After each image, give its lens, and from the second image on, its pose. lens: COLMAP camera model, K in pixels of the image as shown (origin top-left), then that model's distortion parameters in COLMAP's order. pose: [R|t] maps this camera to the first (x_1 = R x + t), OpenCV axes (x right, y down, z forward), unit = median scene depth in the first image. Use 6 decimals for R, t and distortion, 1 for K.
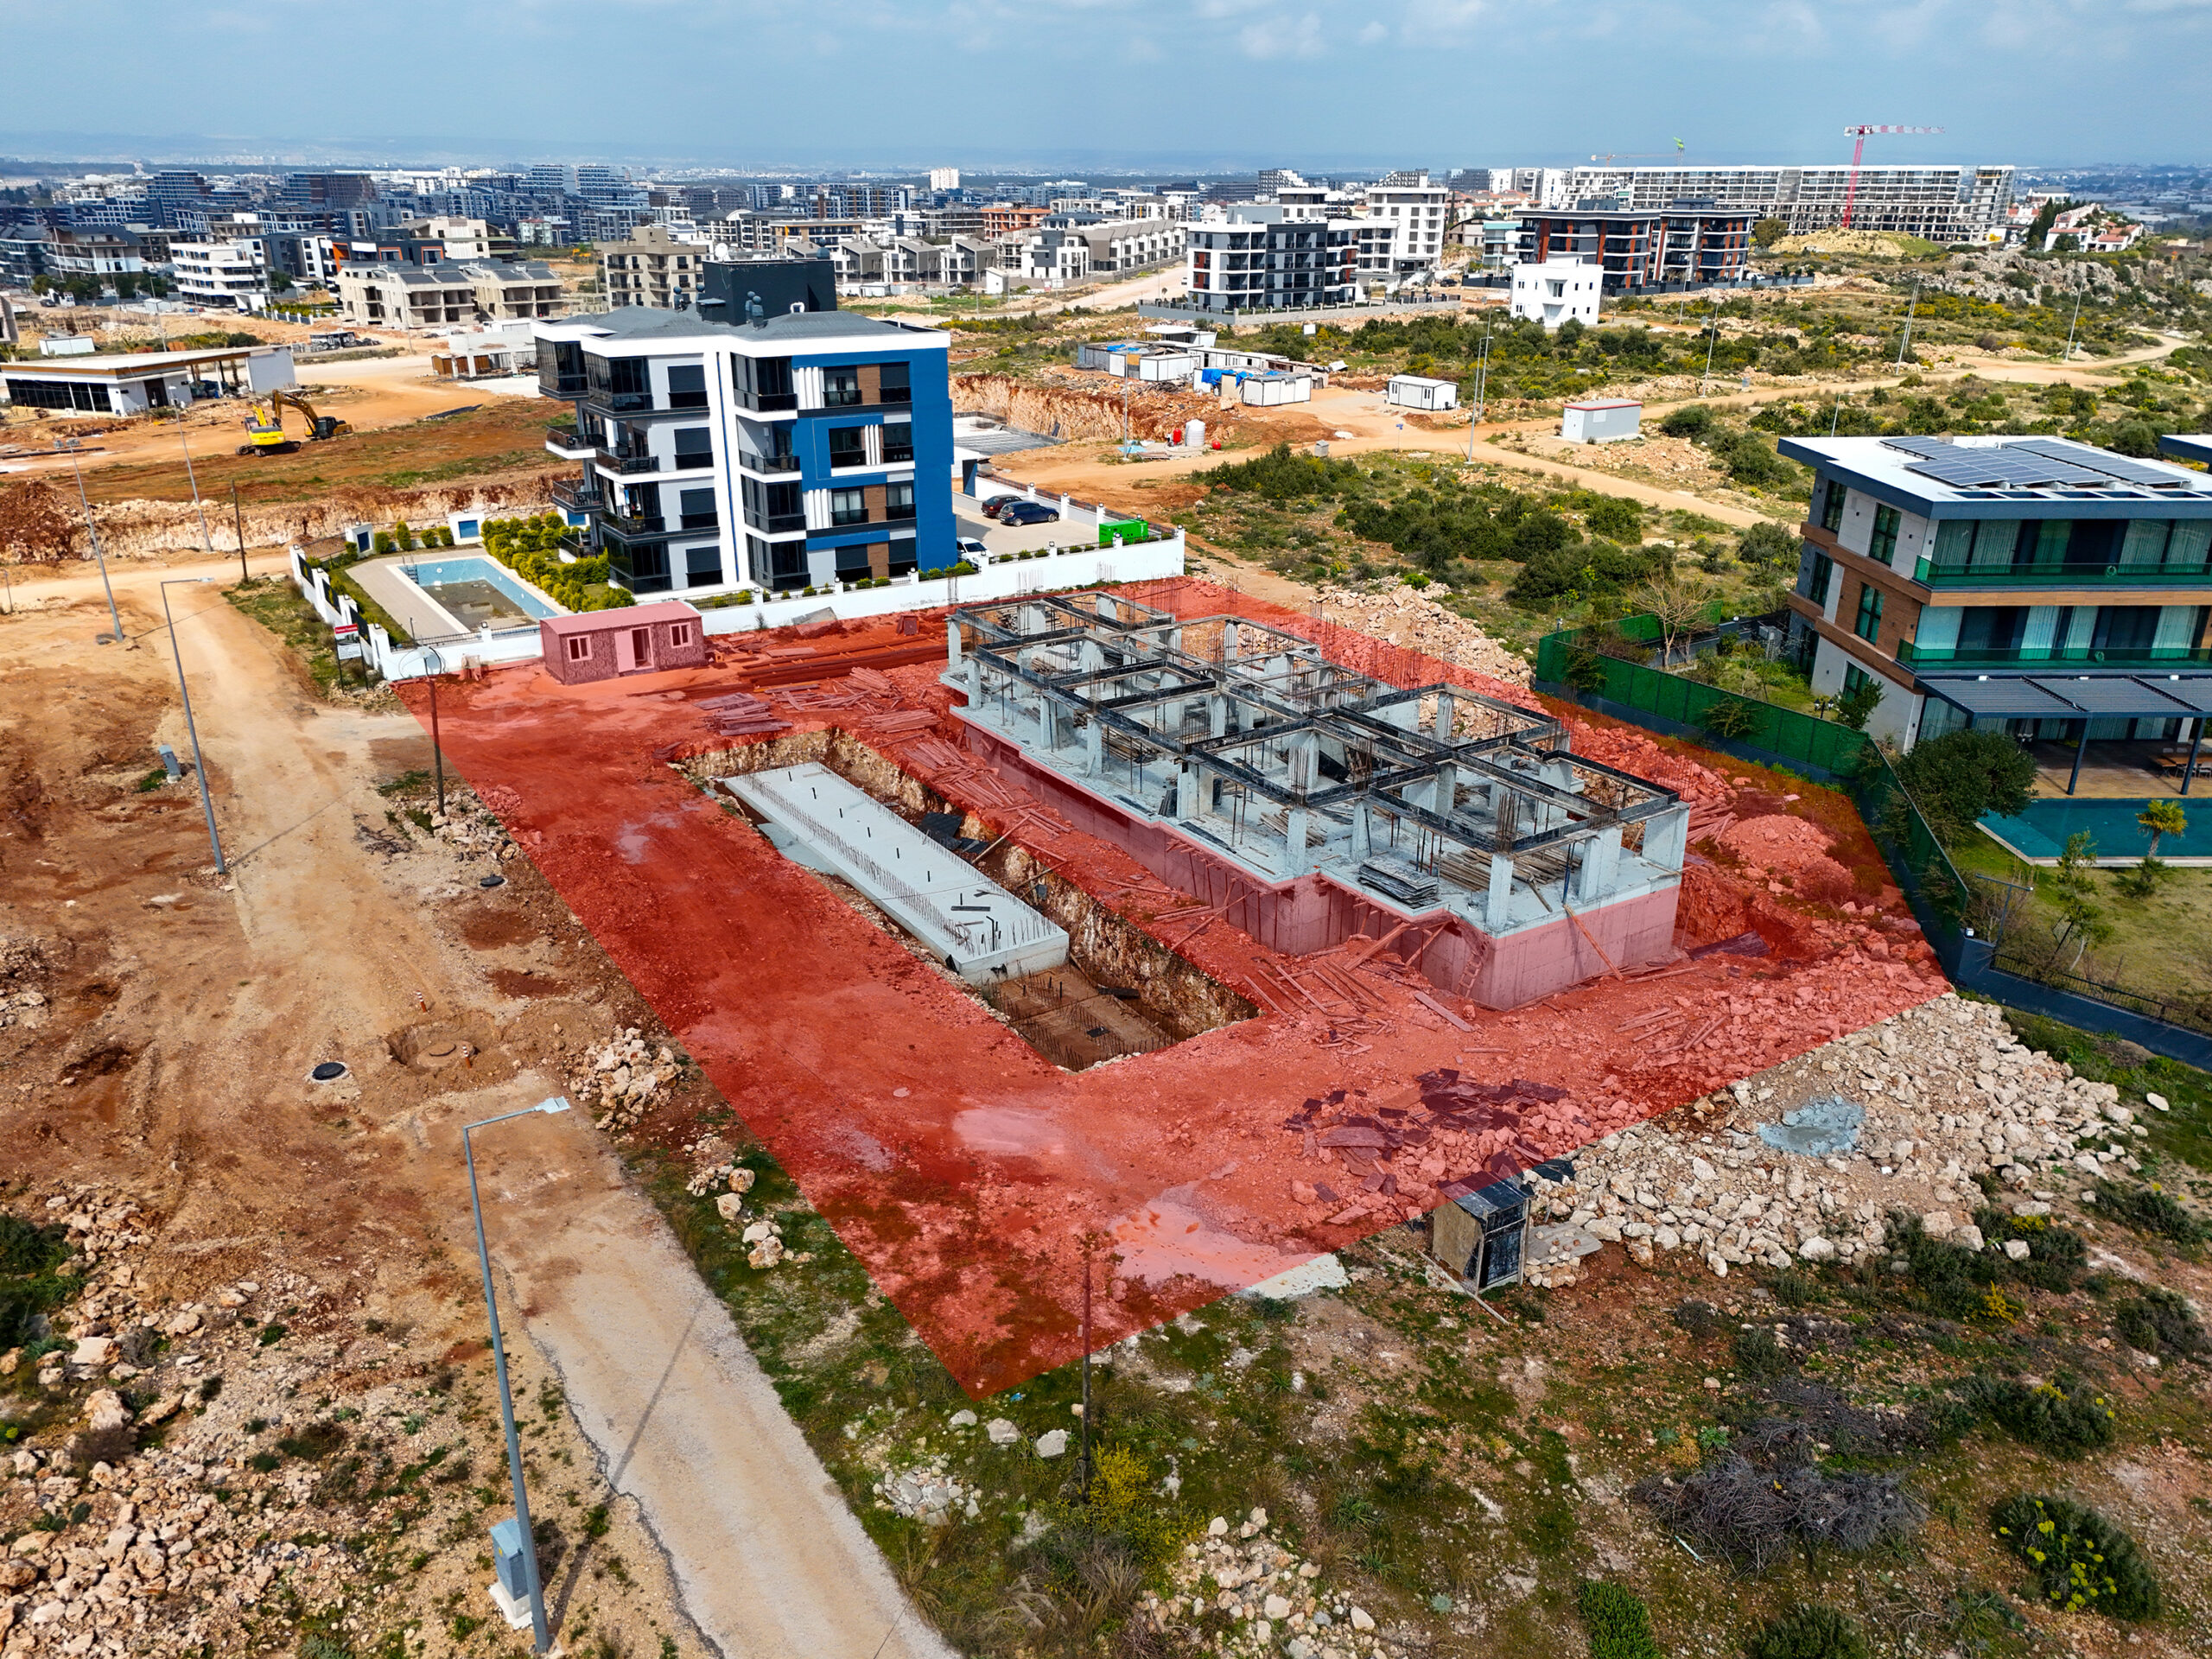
lens RADIAL K [[1632.3, 0, 1106.0], [0, 1632.3, 829.5], [0, 0, 1]] dist [0.052197, -0.036001]
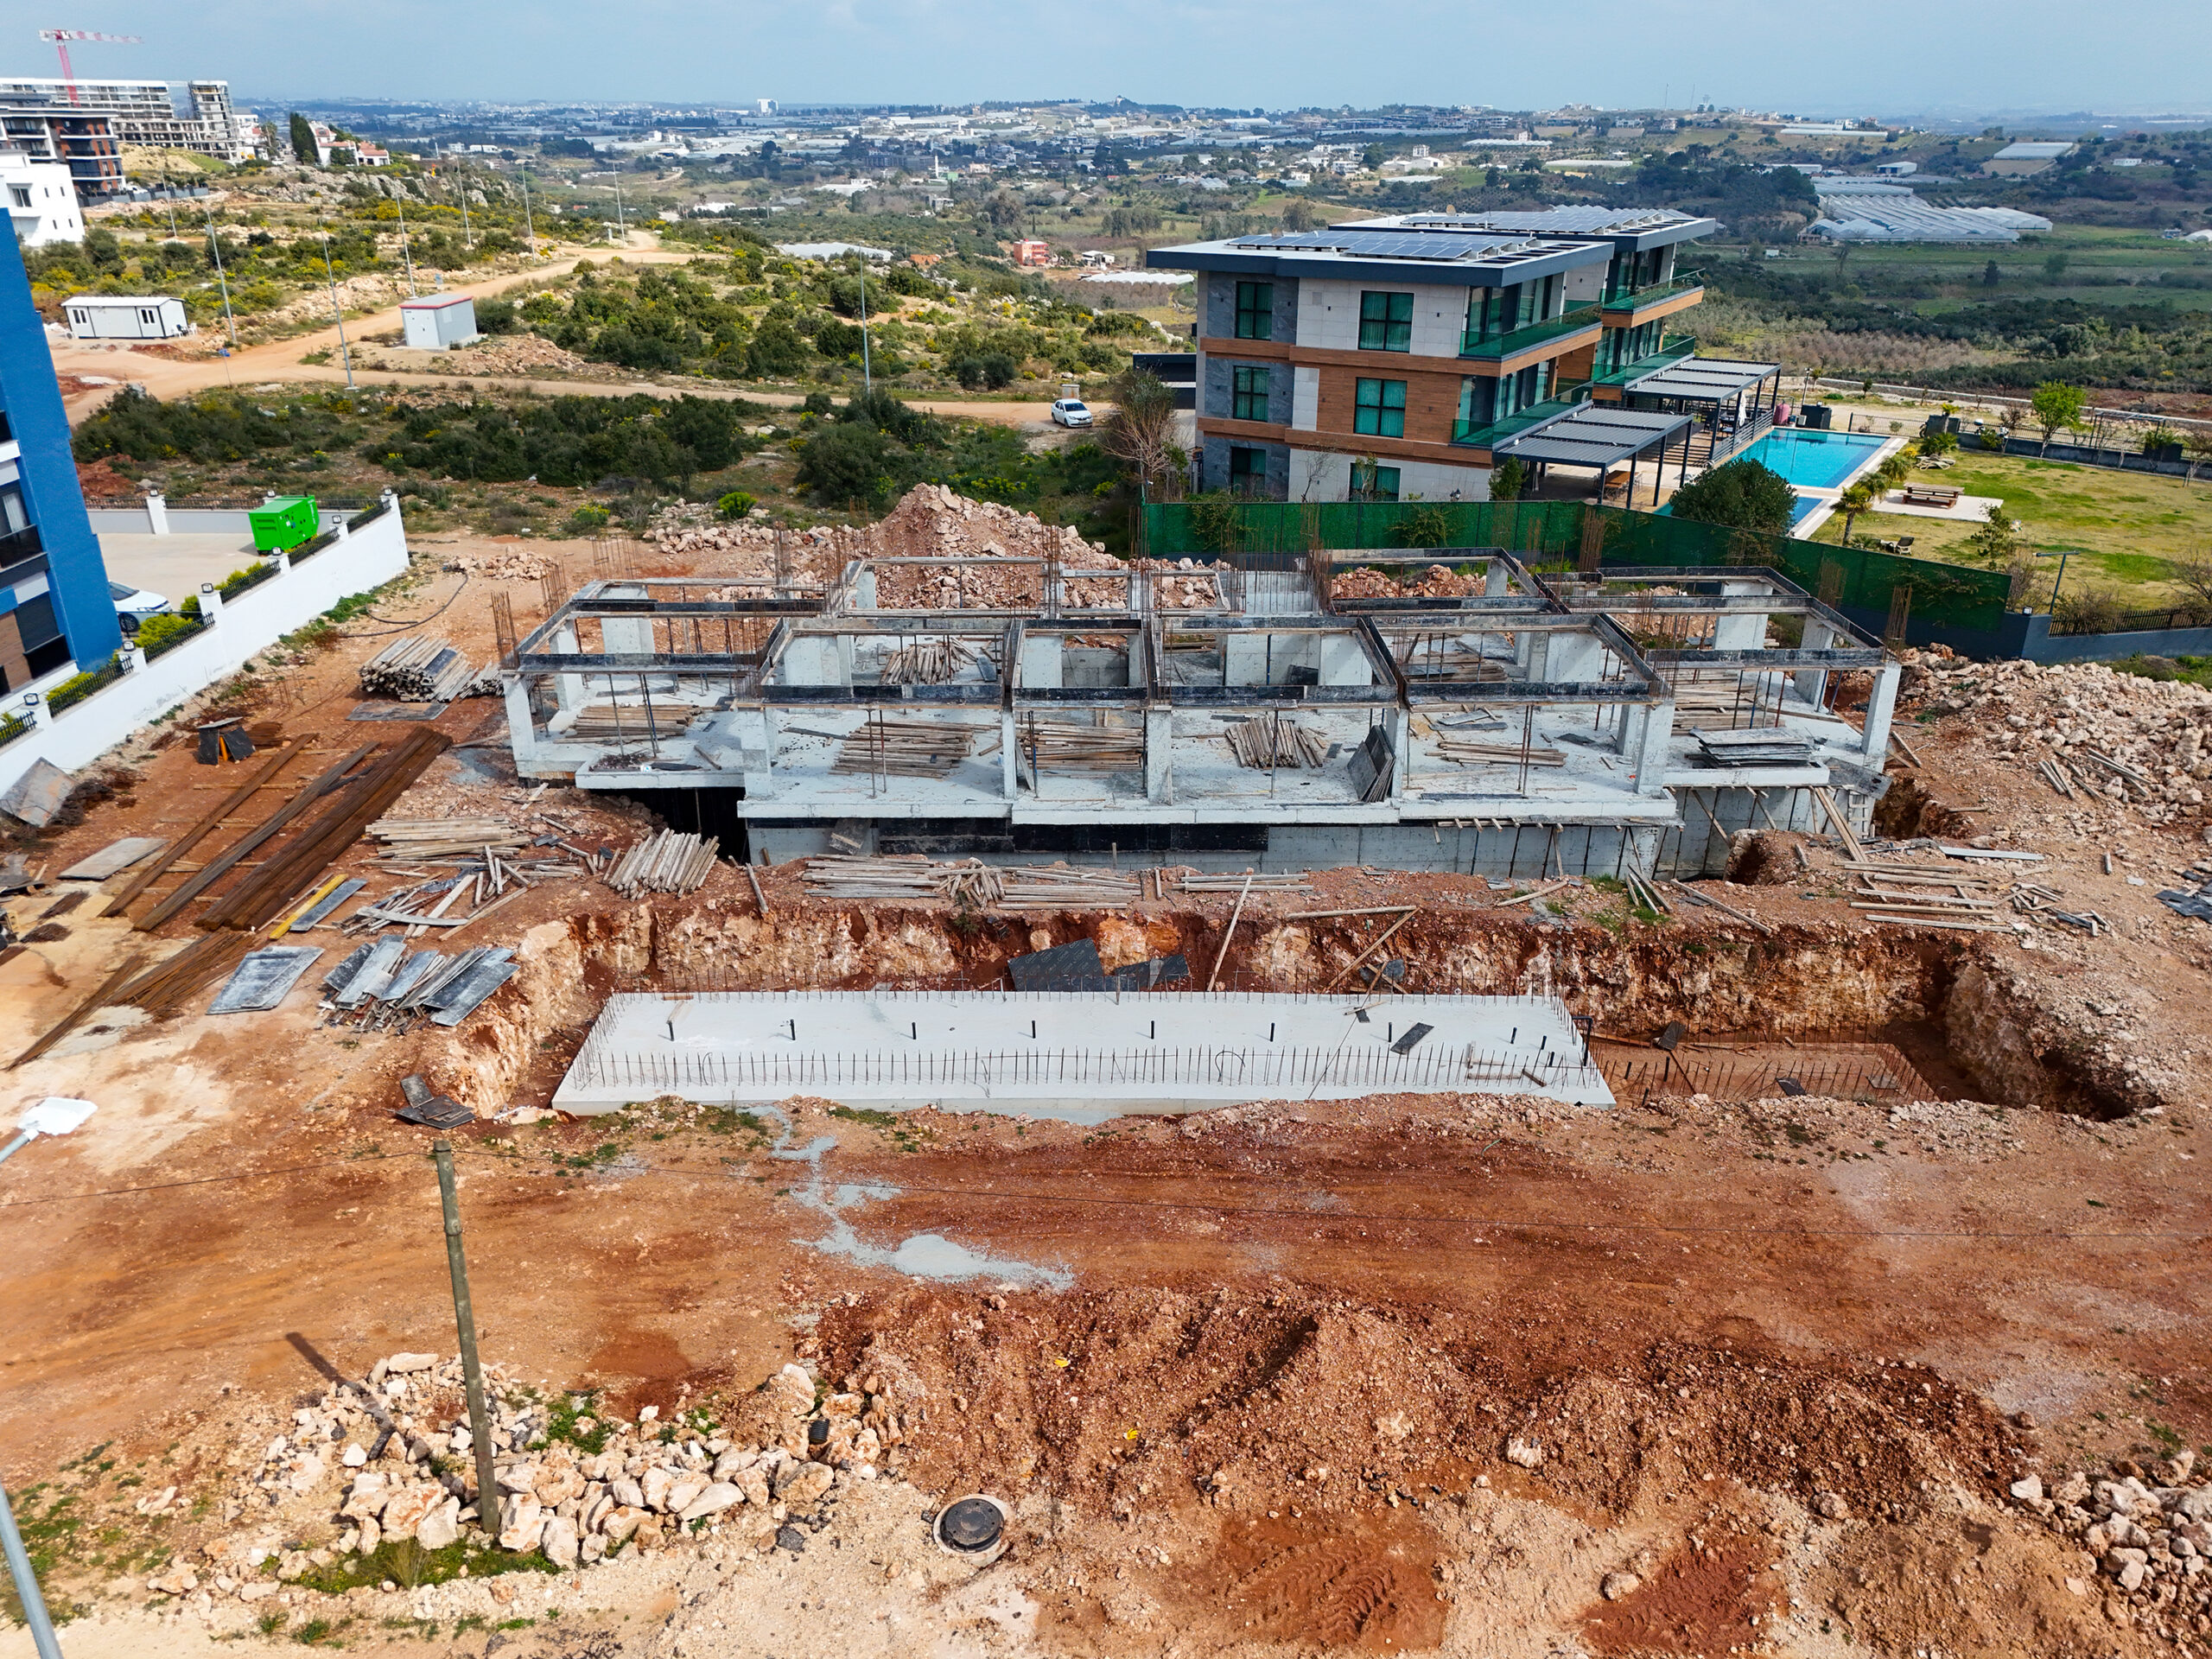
lens RADIAL K [[1632.3, 0, 1106.0], [0, 1632.3, 829.5], [0, 0, 1]] dist [0.052197, -0.036001]
pose [[0.551608, -0.340627, 0.761382, -0.366248], [0.315131, 0.930266, 0.187875, -0.108027], [-0.772283, 0.136302, 0.620484, 0.457955]]
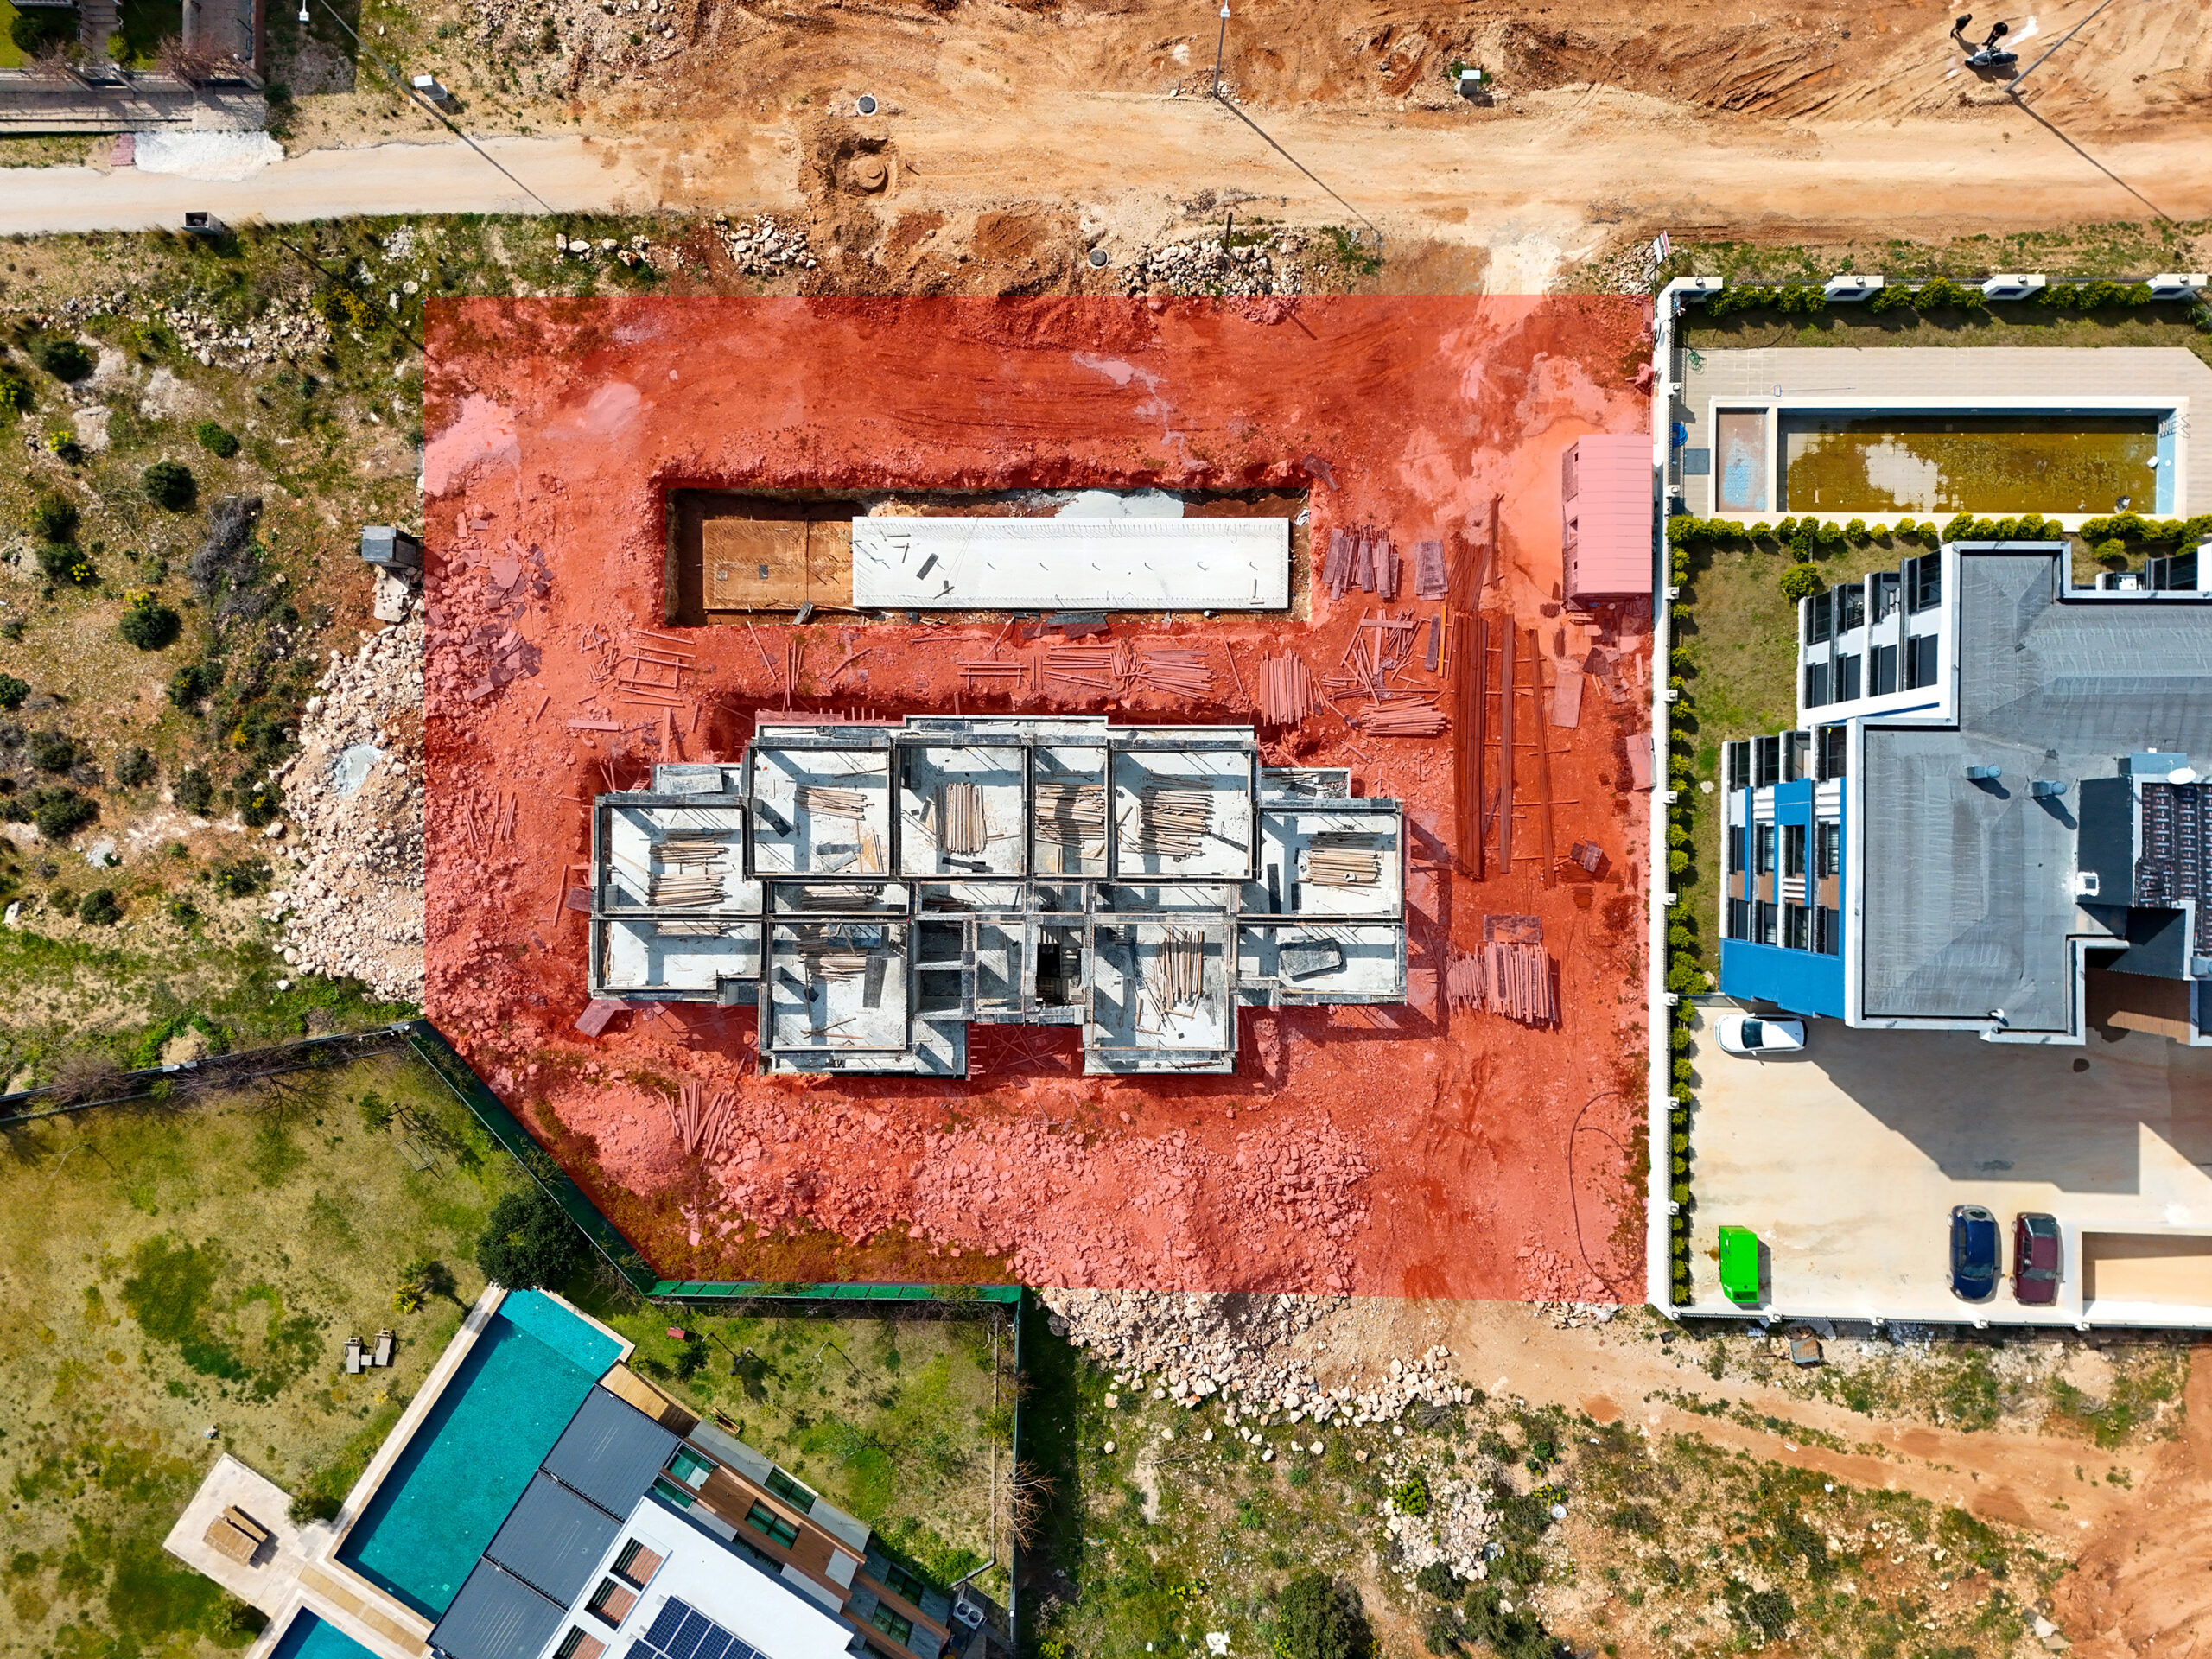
lens RADIAL K [[1632.3, 0, 1106.0], [0, 1632.3, 829.5], [0, 0, 1]] dist [0.052197, -0.036001]
pose [[-0.559742, 0.828630, -0.007764, 0.015535], [-0.296775, -0.191707, 0.935507, -0.835537], [0.773701, 0.525947, 0.353223, 0.486165]]
